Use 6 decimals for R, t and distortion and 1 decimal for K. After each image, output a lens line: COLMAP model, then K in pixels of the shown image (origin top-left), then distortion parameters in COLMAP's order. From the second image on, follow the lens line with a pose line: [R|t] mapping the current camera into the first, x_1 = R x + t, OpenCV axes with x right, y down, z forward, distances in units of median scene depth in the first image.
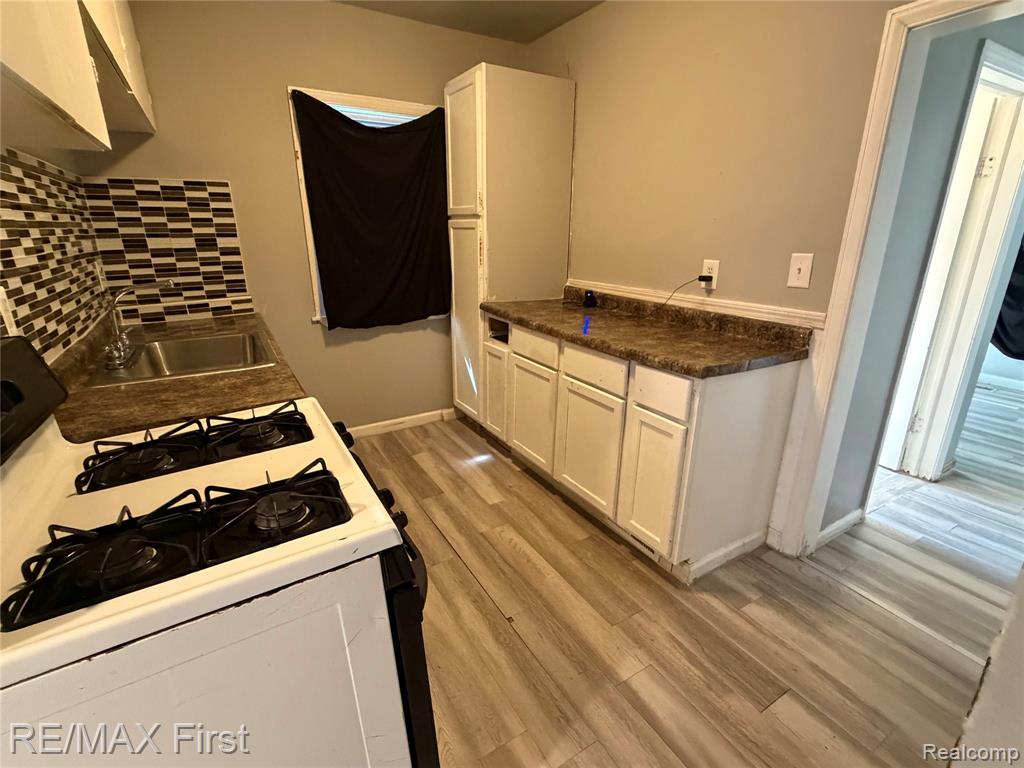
lens RADIAL K [[484.8, 0, 516.2], [0, 484.8, 385.2], [0, 0, 1]] dist [-0.005613, 0.000267]
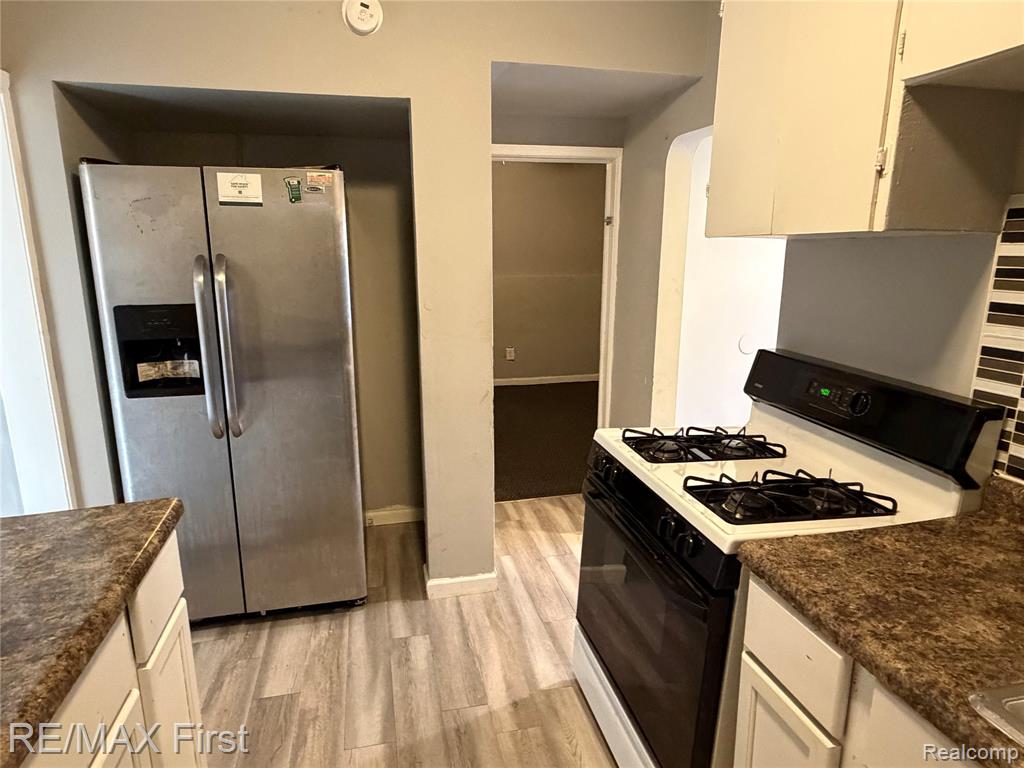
lens RADIAL K [[596.6, 0, 507.6], [0, 596.6, 385.3], [0, 0, 1]] dist [-0.003035, -0.000485]
pose [[-0.950511, -0.069115, 0.302904, -0.213130], [0.094632, 0.864214, 0.494145, -0.378268], [-0.295927, 0.498355, -0.814905, 1.017843]]
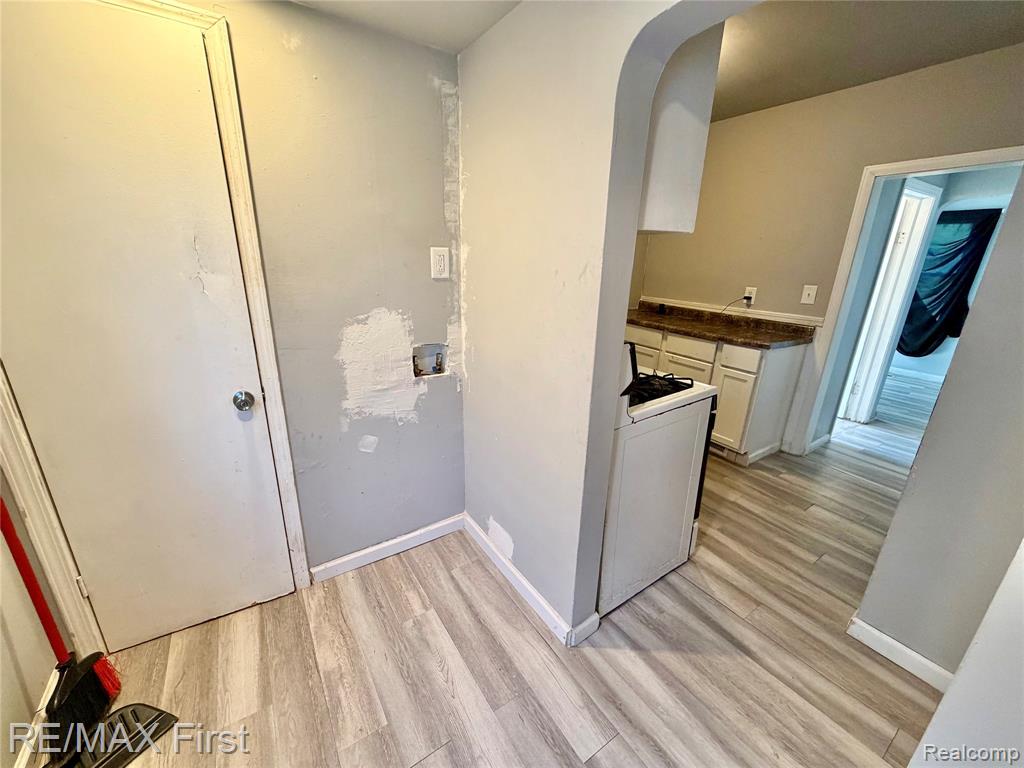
lens RADIAL K [[410.6, 0, 512.7], [0, 410.6, 386.4], [0, 0, 1]] dist [-0.003135, -0.000183]
pose [[0.998416, 0.012985, 0.054750, -0.507197], [-0.013081, 0.999913, 0.001381, 0.101511], [-0.054727, -0.002095, 0.998499, -0.406683]]
